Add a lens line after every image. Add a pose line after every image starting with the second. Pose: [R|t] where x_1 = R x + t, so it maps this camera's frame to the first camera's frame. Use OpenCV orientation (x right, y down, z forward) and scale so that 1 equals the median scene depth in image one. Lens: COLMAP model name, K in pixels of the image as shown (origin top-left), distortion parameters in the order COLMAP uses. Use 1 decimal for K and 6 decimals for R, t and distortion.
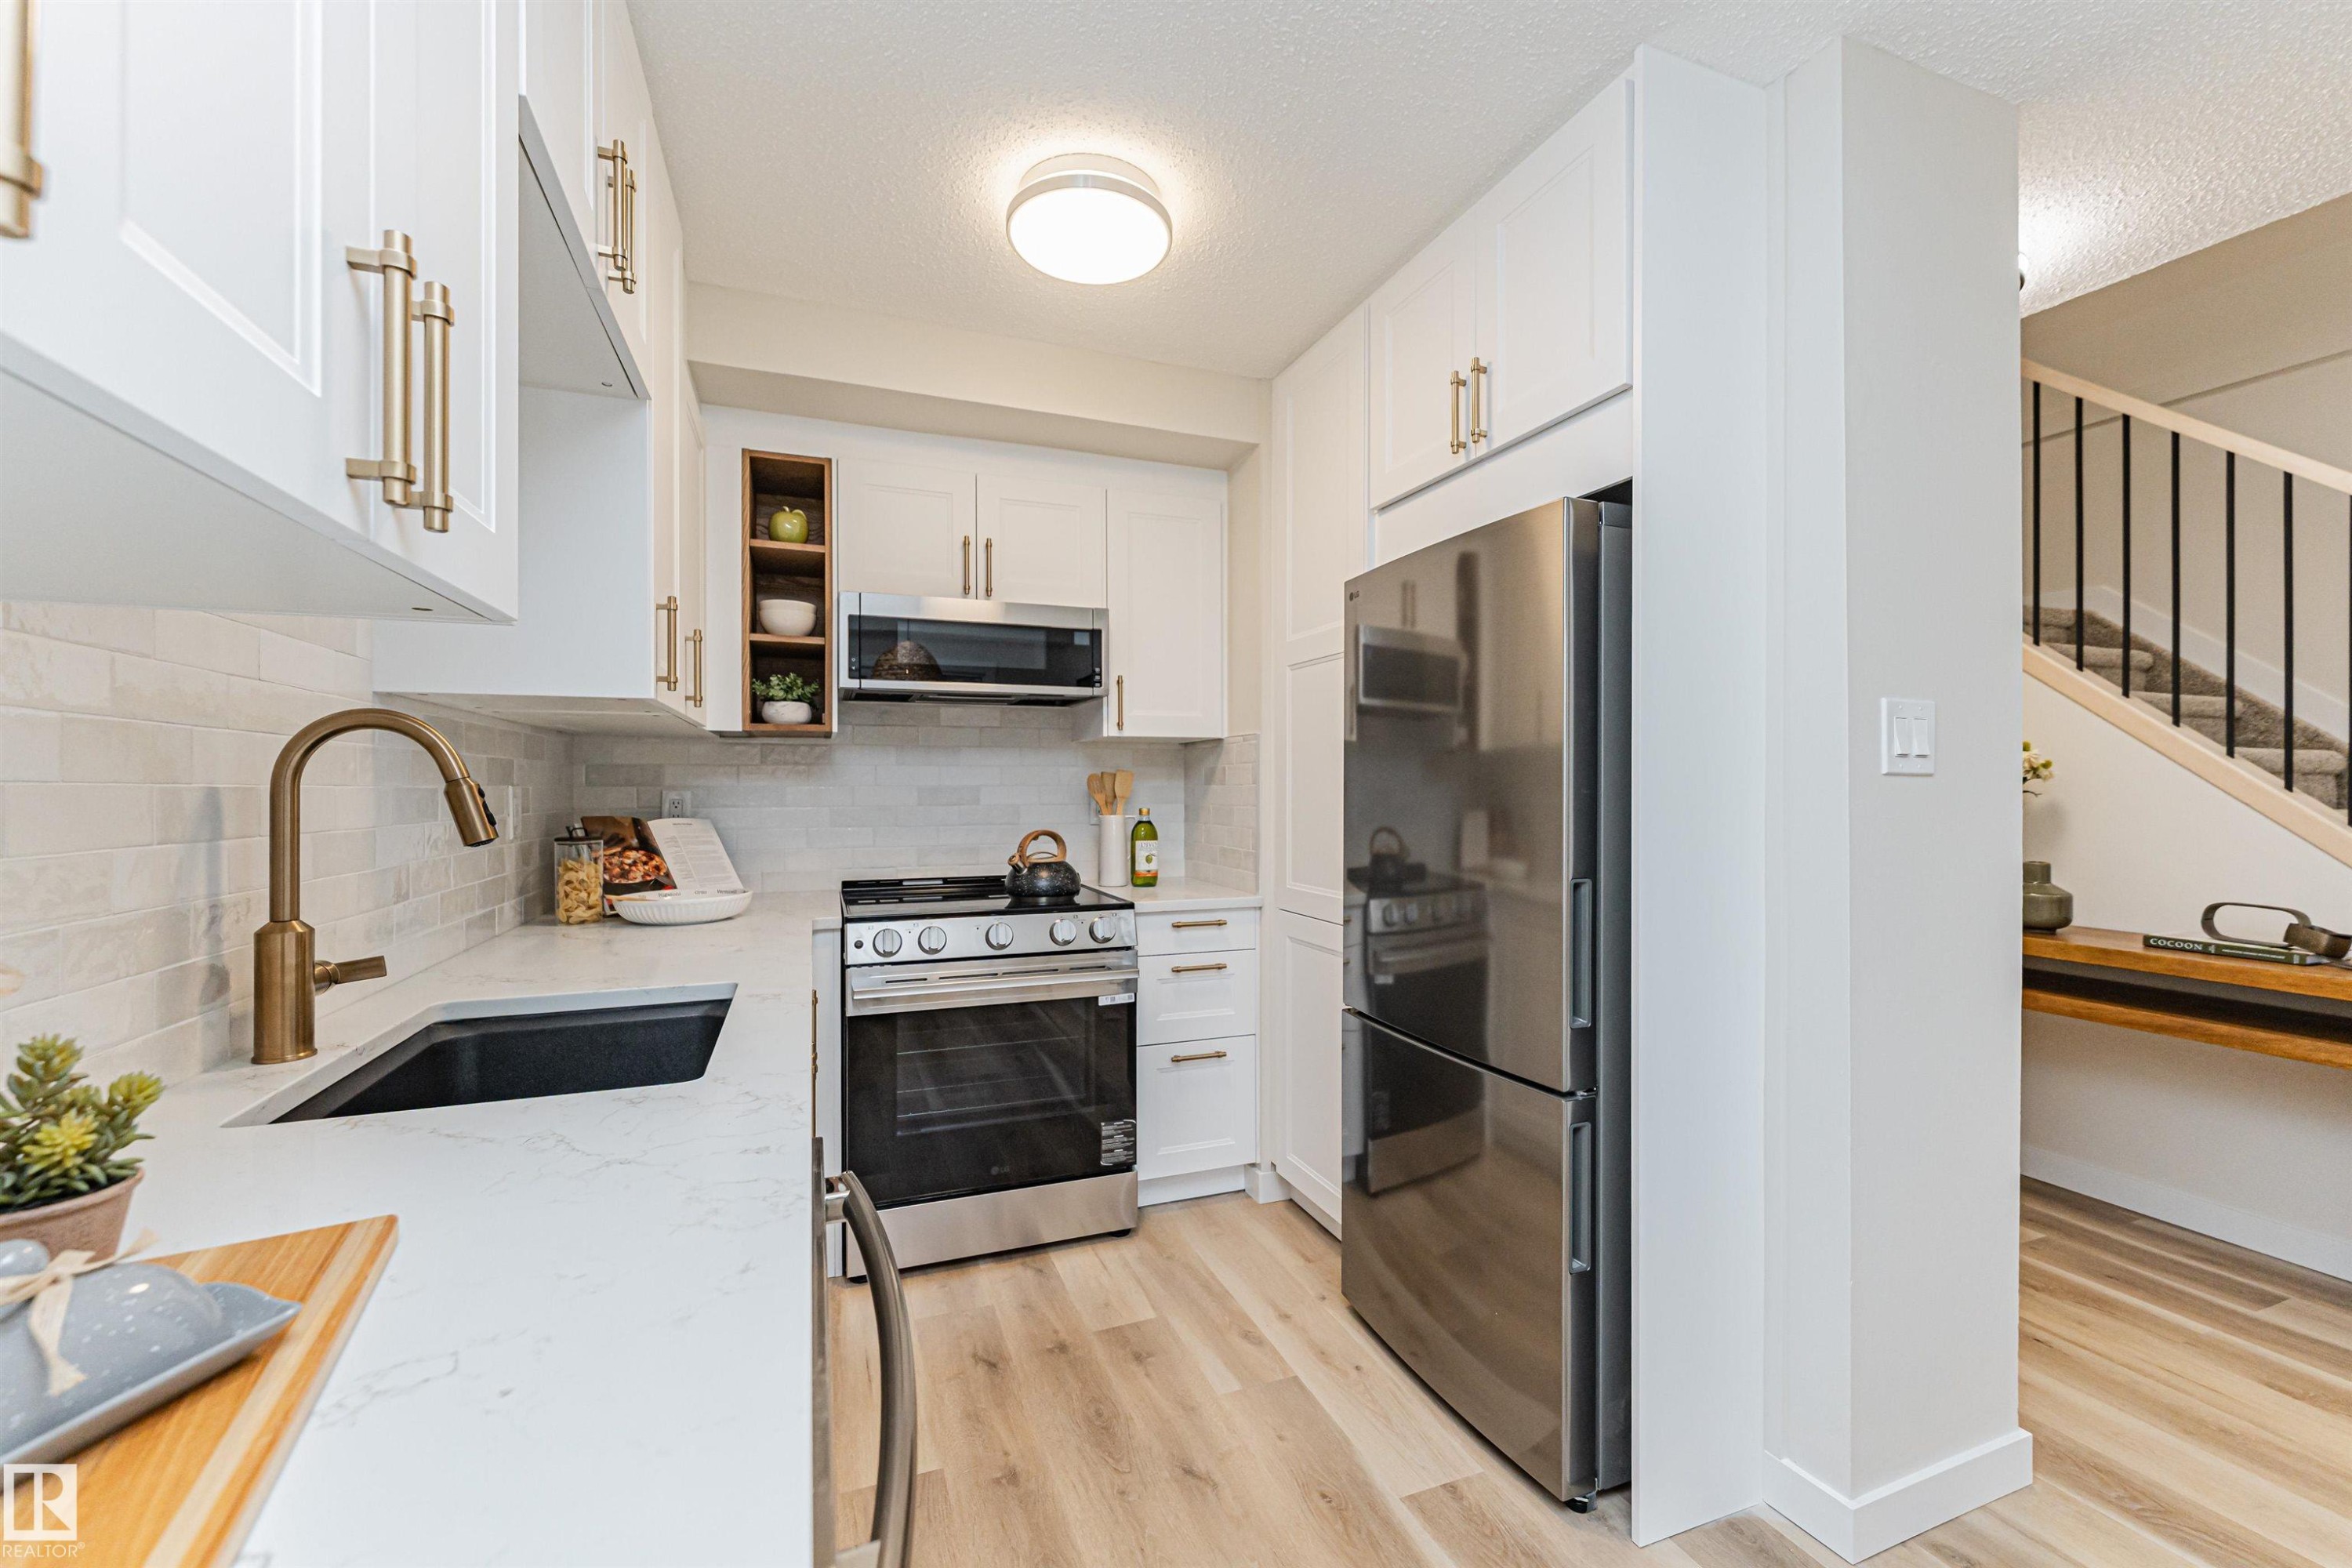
lens RADIAL K [[932.1, 0, 1168.0], [0, 932.1, 787.7], [0, 0, 1]] dist [-0.000027, -0.000129]
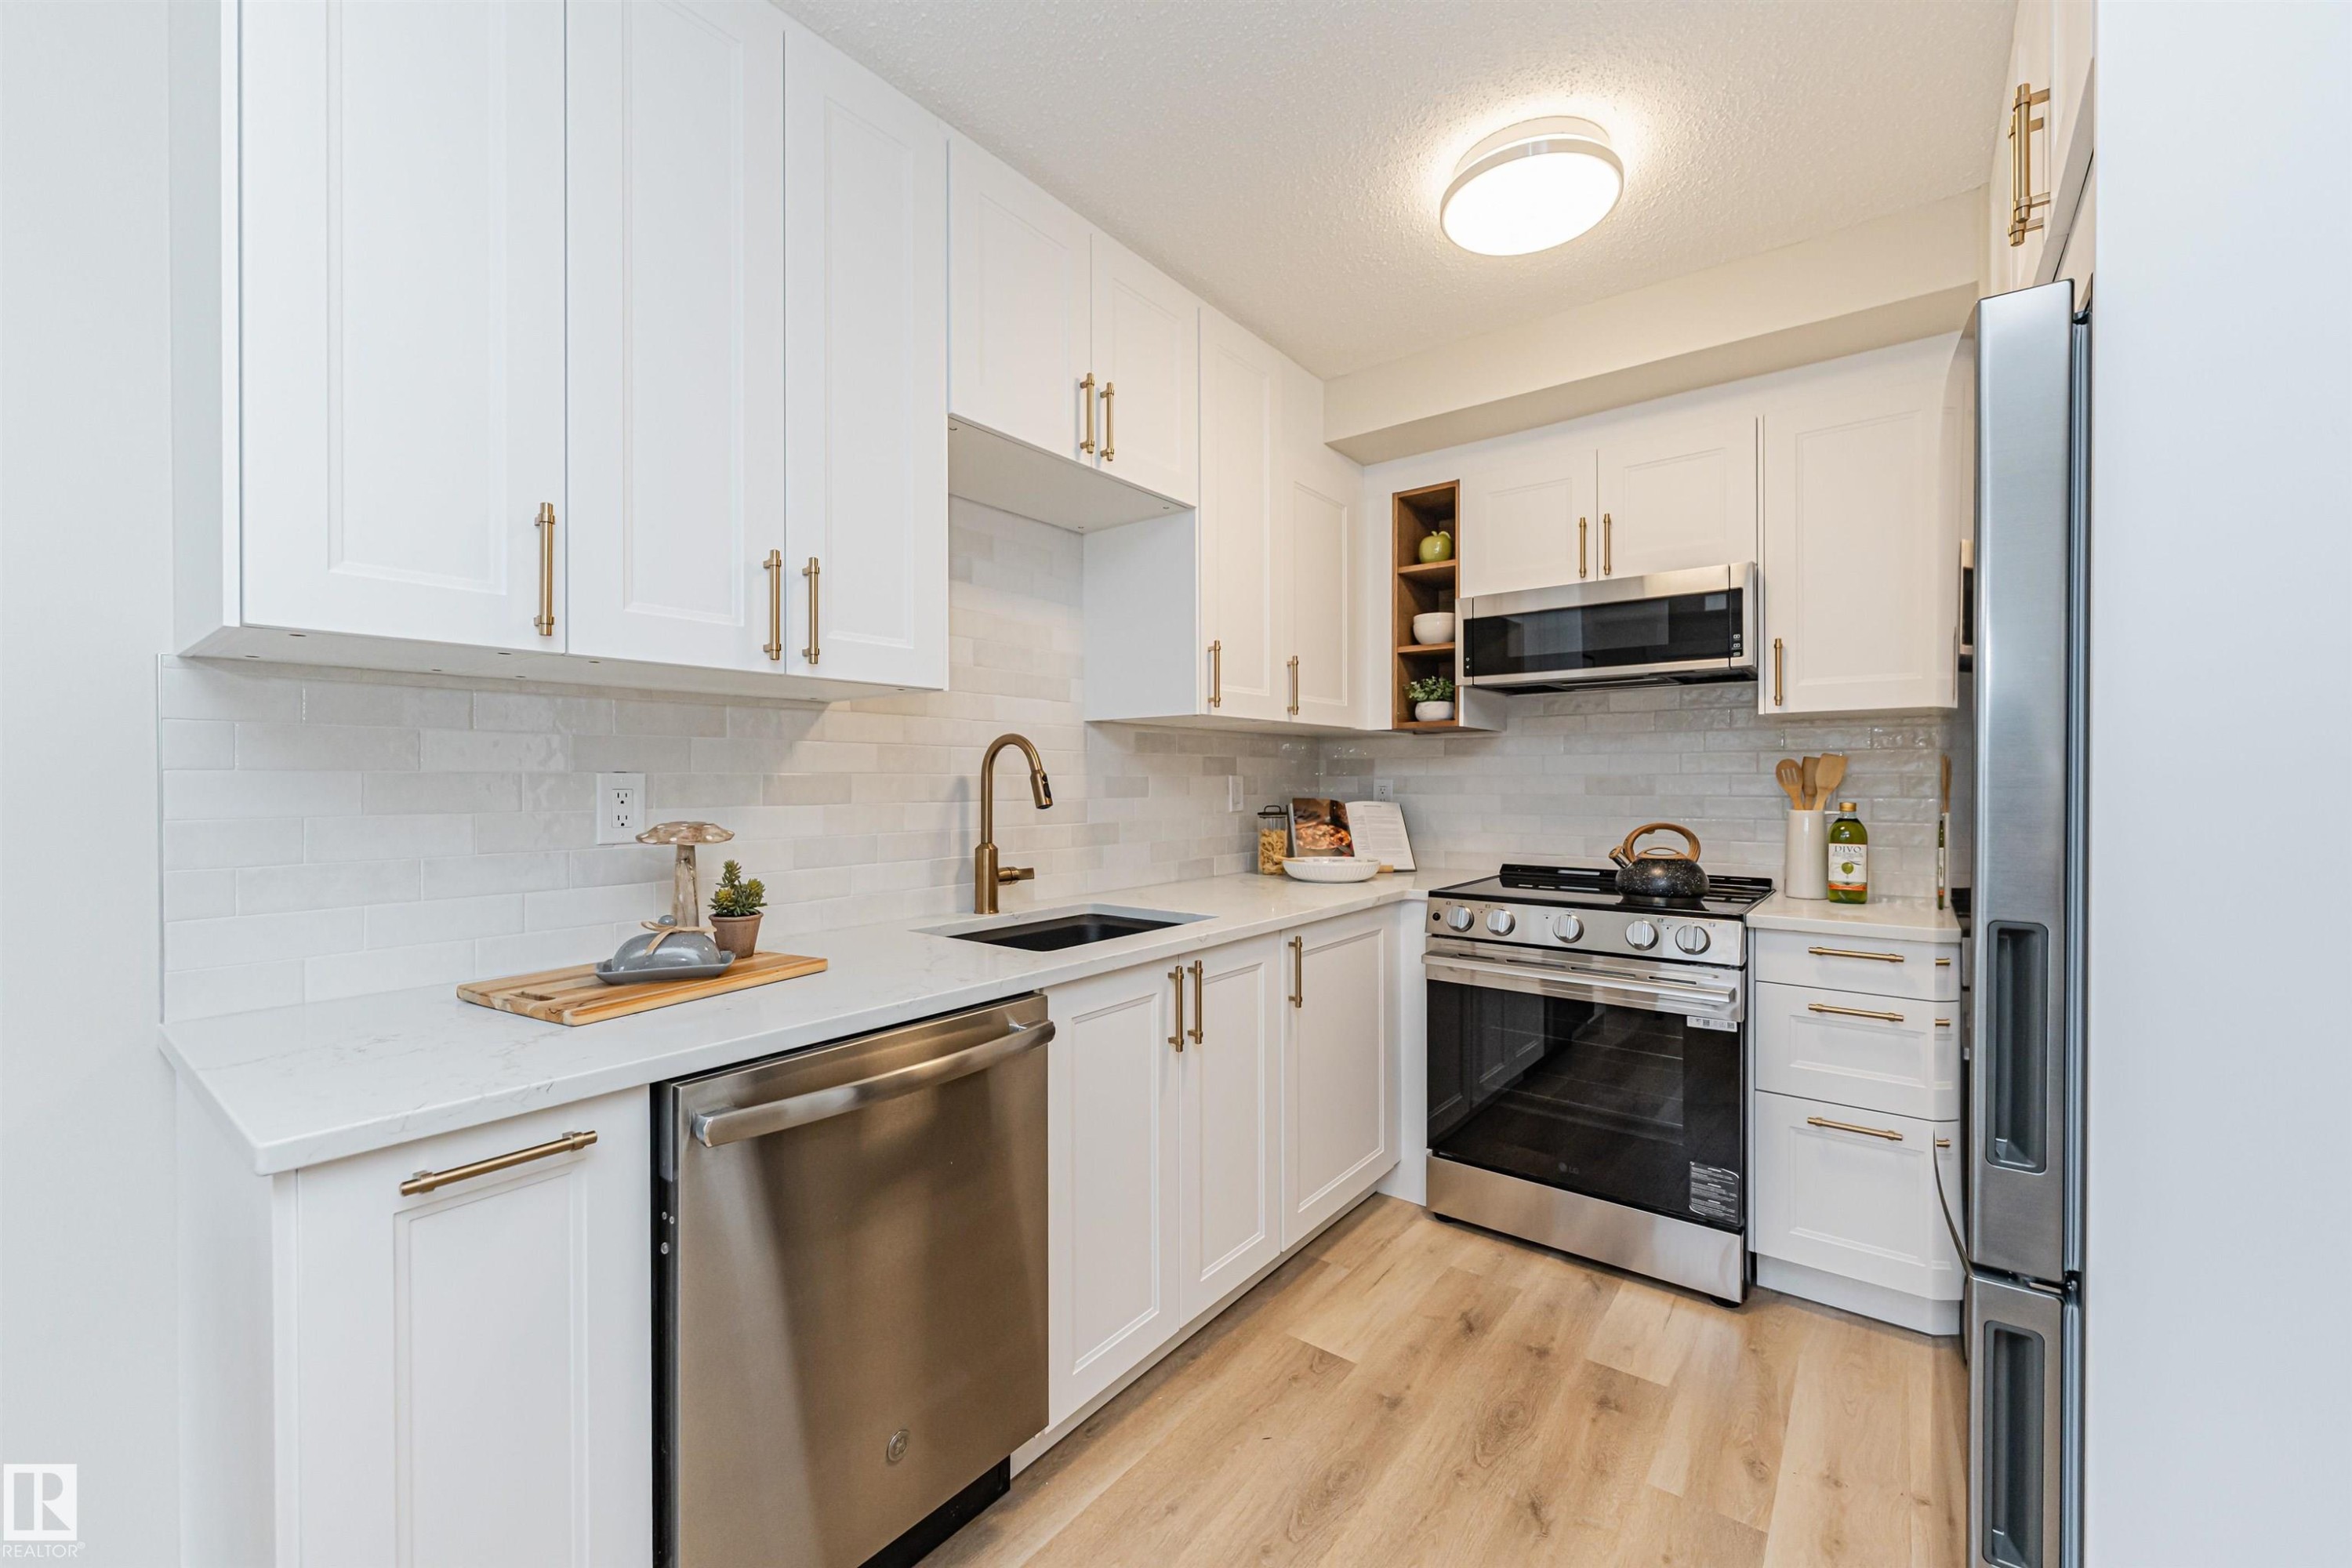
lens RADIAL K [[930.7, 0, 1176.0], [0, 930.7, 784.0], [0, 0, 1]] dist [0.000211, -0.000220]
pose [[0.522326, 0.005114, -0.852731, 0.405770], [0.000131, 0.999982, 0.006078, 0.002071], [0.852746, -0.003286, 0.522316, 0.135085]]
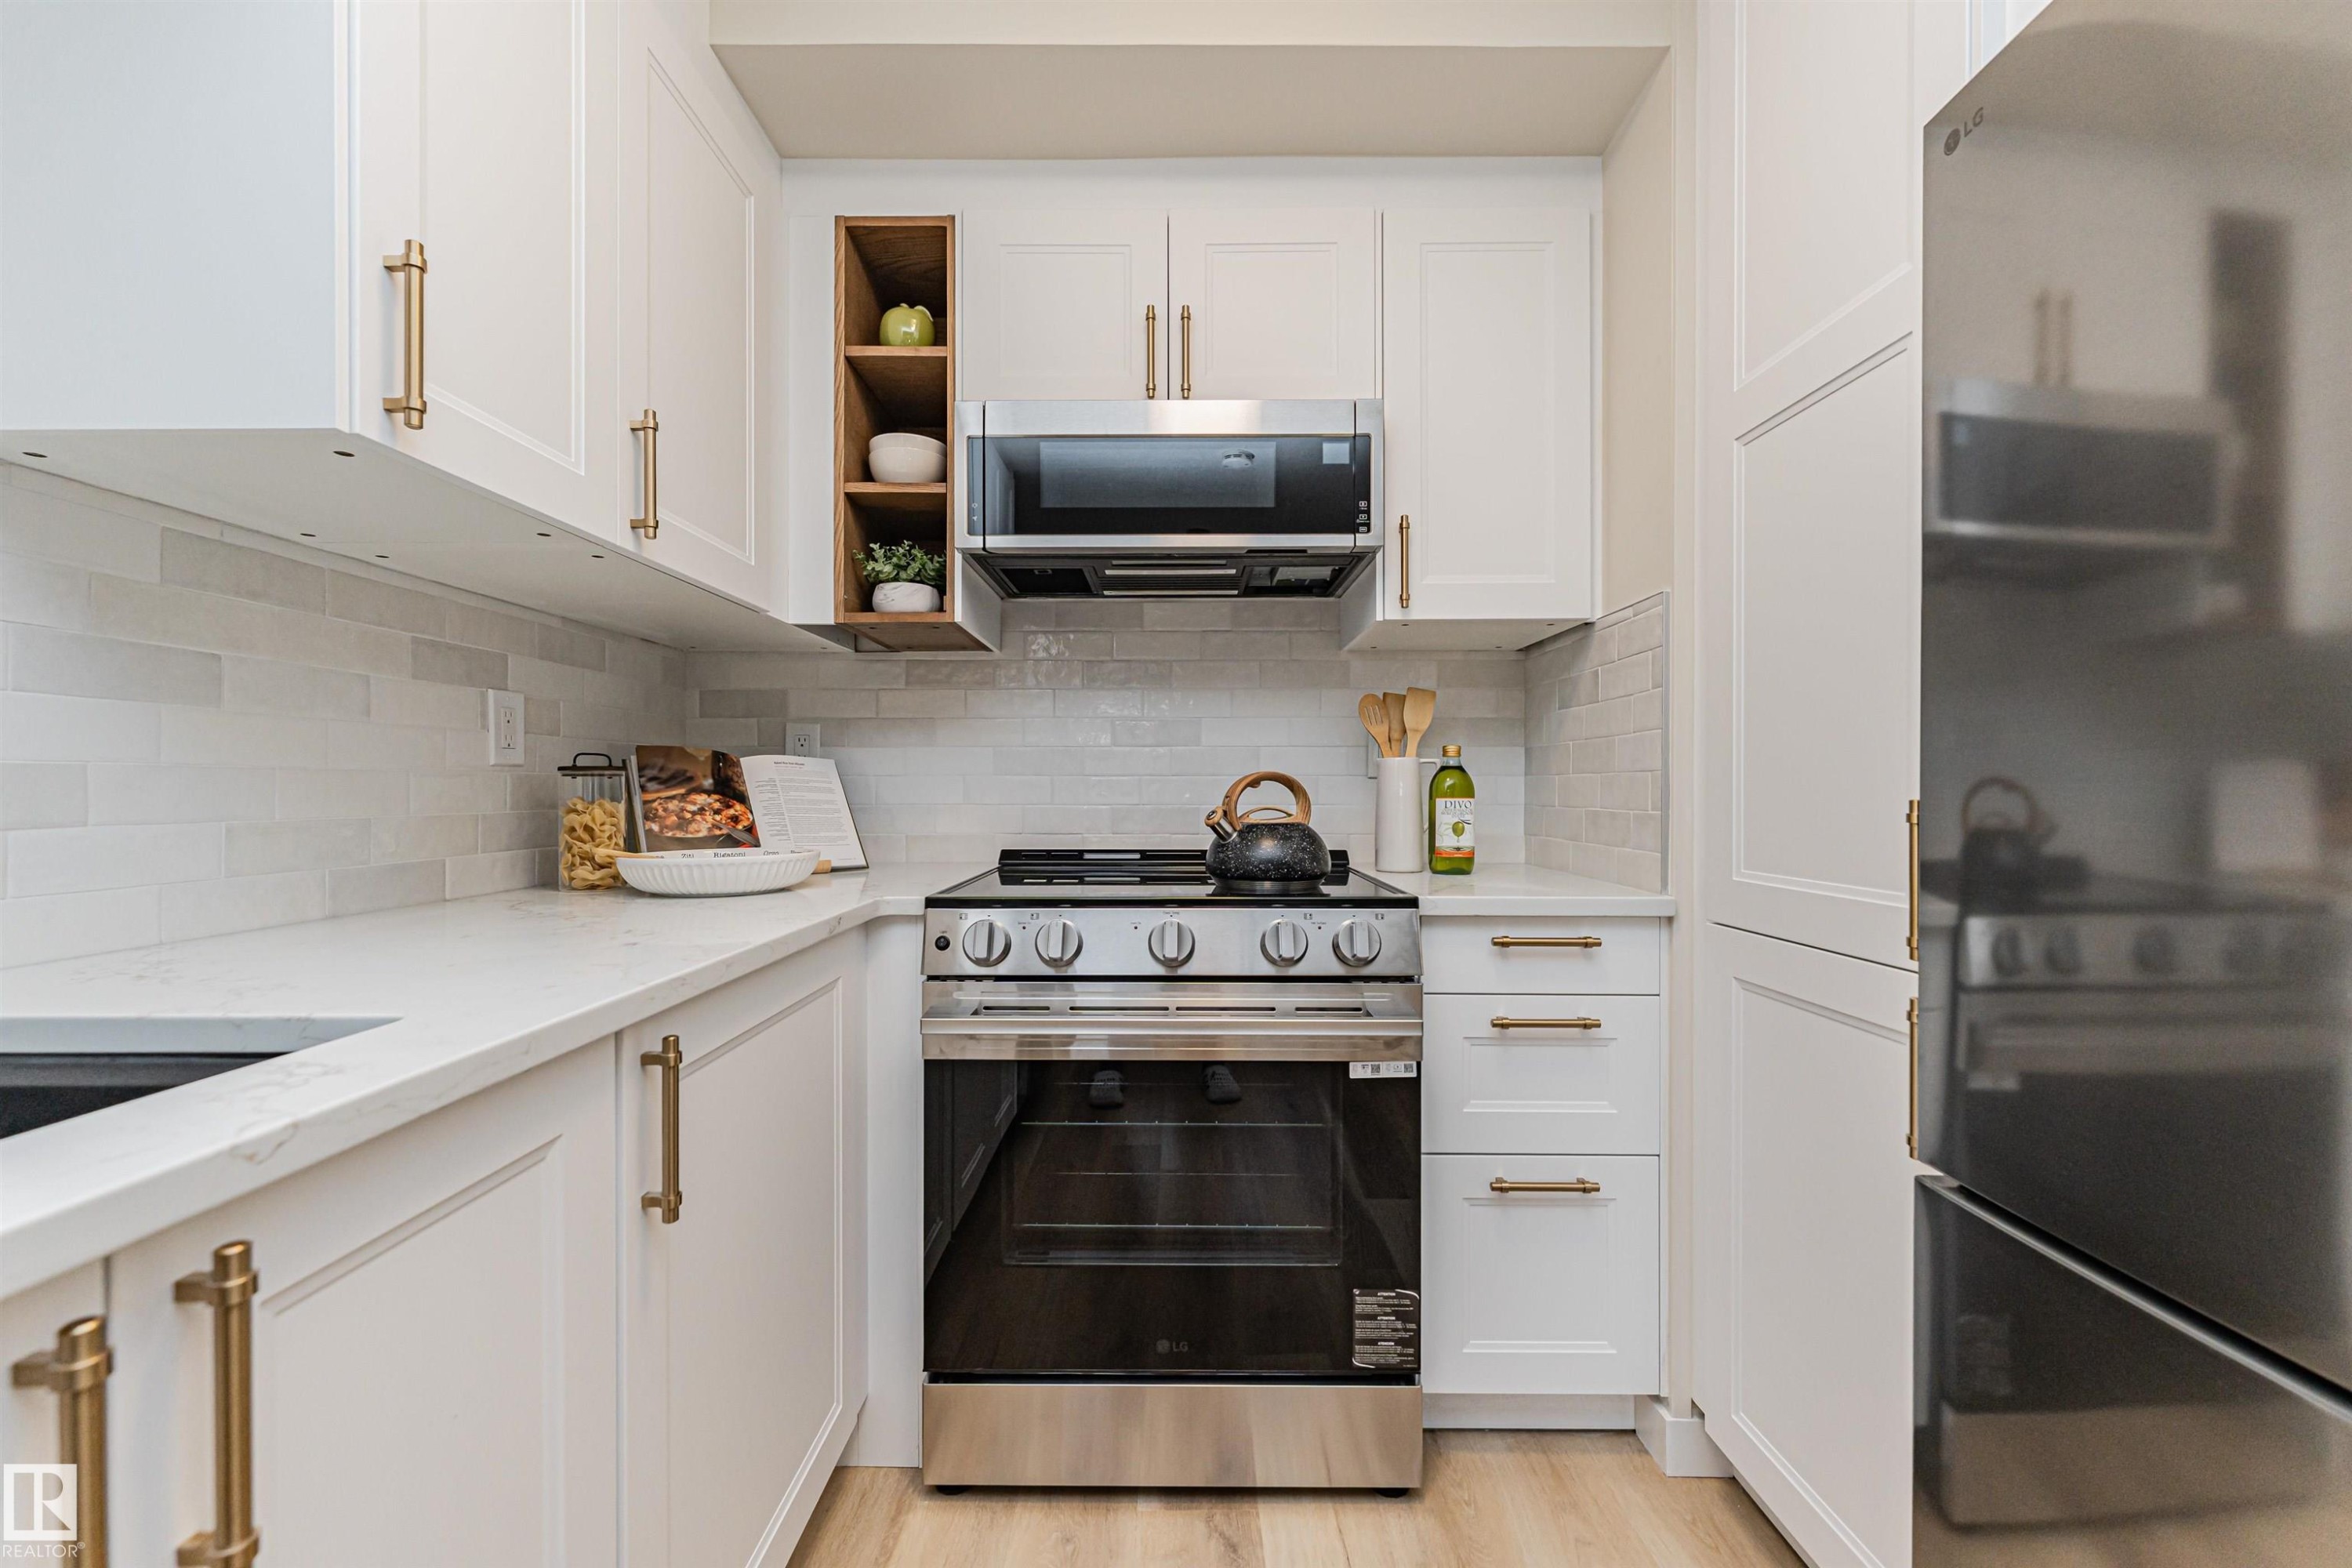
lens RADIAL K [[932.1, 0, 1168.0], [0, 932.1, 787.7], [0, 0, 1]] dist [-0.000027, -0.000129]
pose [[0.934102, 0.002808, -0.356996, 0.022316], [-0.002414, 0.999996, 0.001550, 0.057588], [0.356999, -0.000586, 0.934105, 0.428586]]
